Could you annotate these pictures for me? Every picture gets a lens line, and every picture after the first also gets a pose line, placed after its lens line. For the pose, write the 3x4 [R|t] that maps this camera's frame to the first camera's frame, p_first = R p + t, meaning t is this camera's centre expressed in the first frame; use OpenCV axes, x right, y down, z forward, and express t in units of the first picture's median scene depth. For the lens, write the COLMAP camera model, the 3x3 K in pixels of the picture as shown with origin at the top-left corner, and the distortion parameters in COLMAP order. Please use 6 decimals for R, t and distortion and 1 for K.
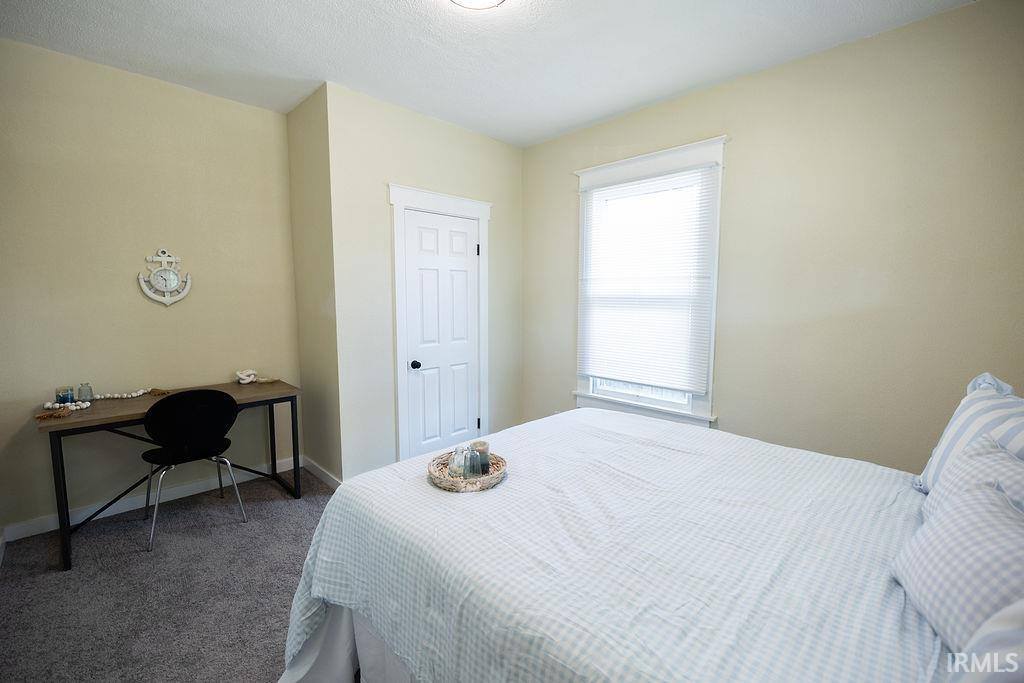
lens RADIAL K [[437.8, 0, 511.6], [0, 437.8, 337.9], [0, 0, 1]] dist [0.001169, 0.000144]
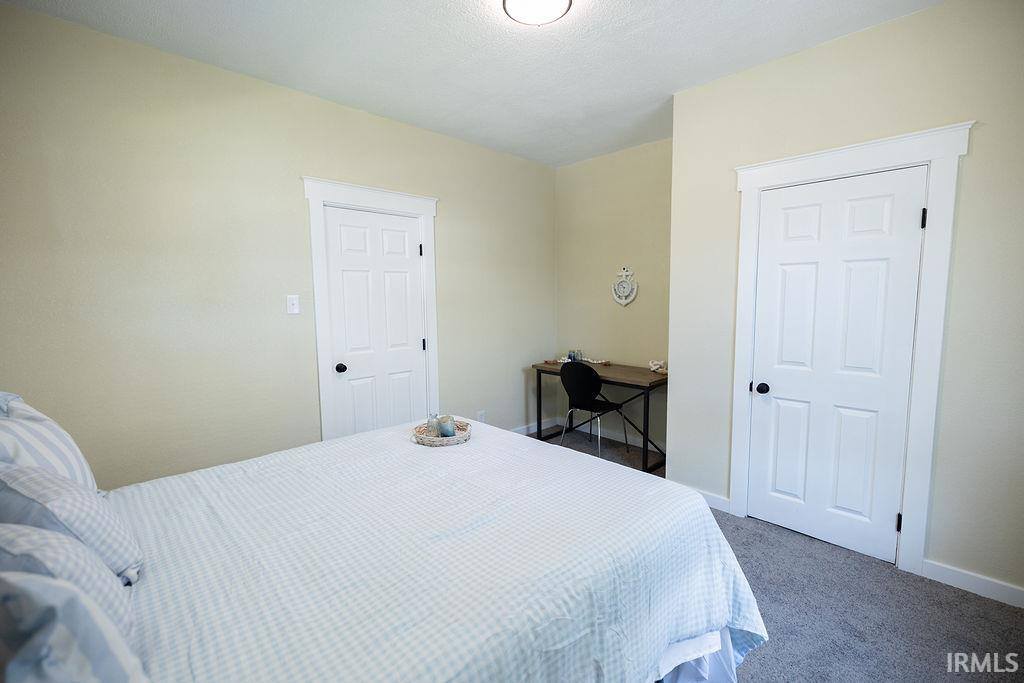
lens RADIAL K [[437.8, 0, 511.6], [0, 437.8, 337.9], [0, 0, 1]] dist [0.001169, 0.000144]
pose [[-0.003929, 0.093948, -0.995569, 0.734234], [-0.092786, 0.991248, 0.093906, -0.079838], [0.995678, 0.092744, 0.004822, 0.718536]]
